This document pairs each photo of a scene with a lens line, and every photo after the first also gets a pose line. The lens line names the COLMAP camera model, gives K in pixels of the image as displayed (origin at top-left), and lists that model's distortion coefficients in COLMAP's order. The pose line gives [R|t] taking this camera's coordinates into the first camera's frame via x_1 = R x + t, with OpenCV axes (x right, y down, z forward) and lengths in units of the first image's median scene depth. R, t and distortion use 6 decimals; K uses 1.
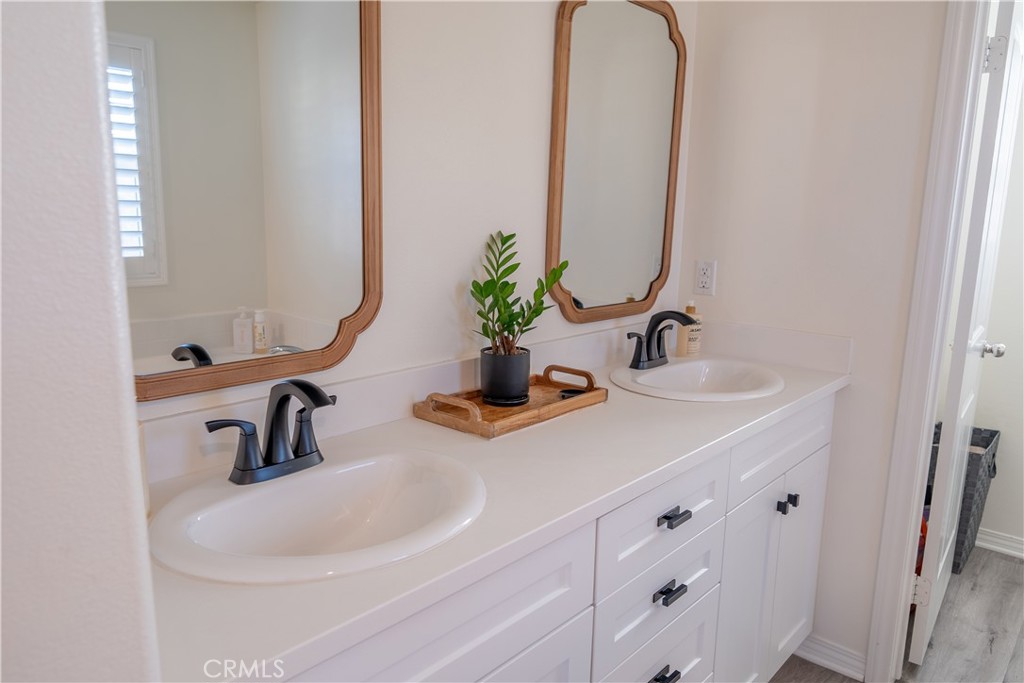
lens RADIAL K [[707.0, 0, 508.0], [0, 707.0, 334.4], [0, 0, 1]] dist [-0.000219, -0.006655]
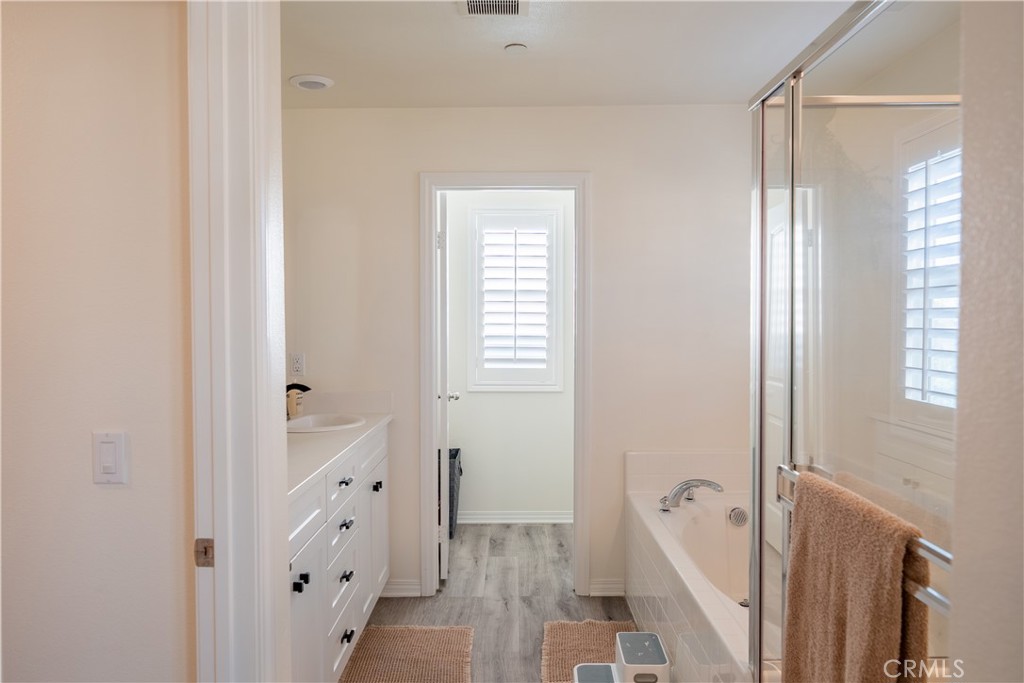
lens RADIAL K [[707.0, 0, 514.3], [0, 707.0, 336.9], [0, 0, 1]] dist [-0.000219, -0.006655]
pose [[0.737050, -0.032671, 0.675048, -0.421976], [0.138859, 0.984842, -0.103949, 0.087834], [-0.661419, 0.170352, 0.730414, -0.449314]]
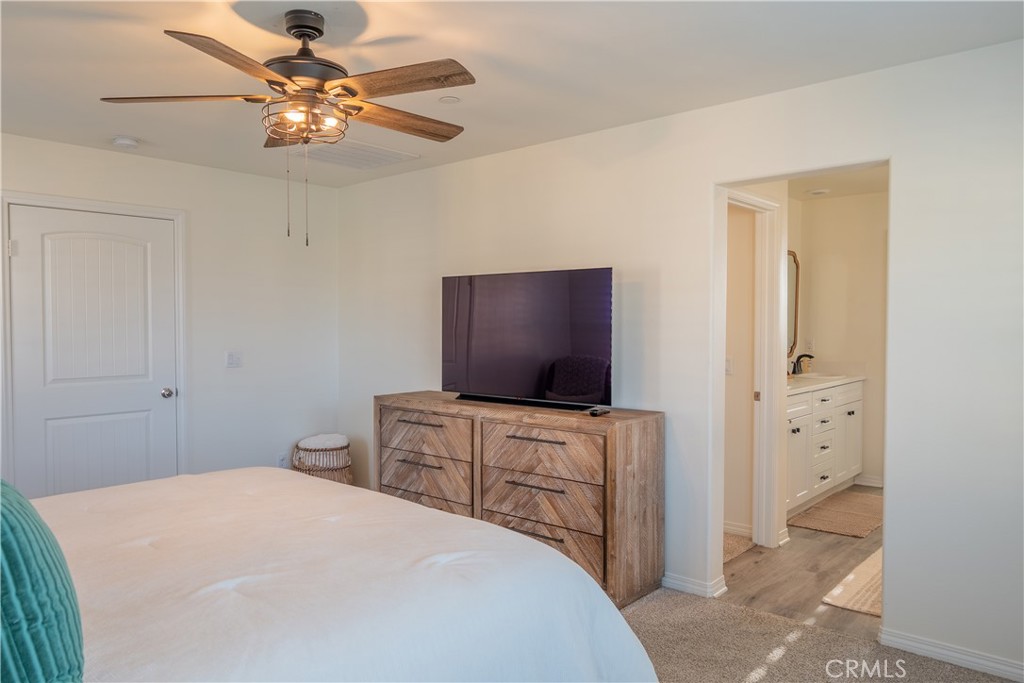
lens RADIAL K [[707.0, 0, 518.0], [0, 707.0, 343.5], [0, 0, 1]] dist [-0.000219, -0.006655]
pose [[0.999792, -0.020372, -0.001165, -0.862781], [0.019958, 0.988168, -0.152073, 0.313396], [0.004249, 0.152018, 0.988369, -1.731973]]
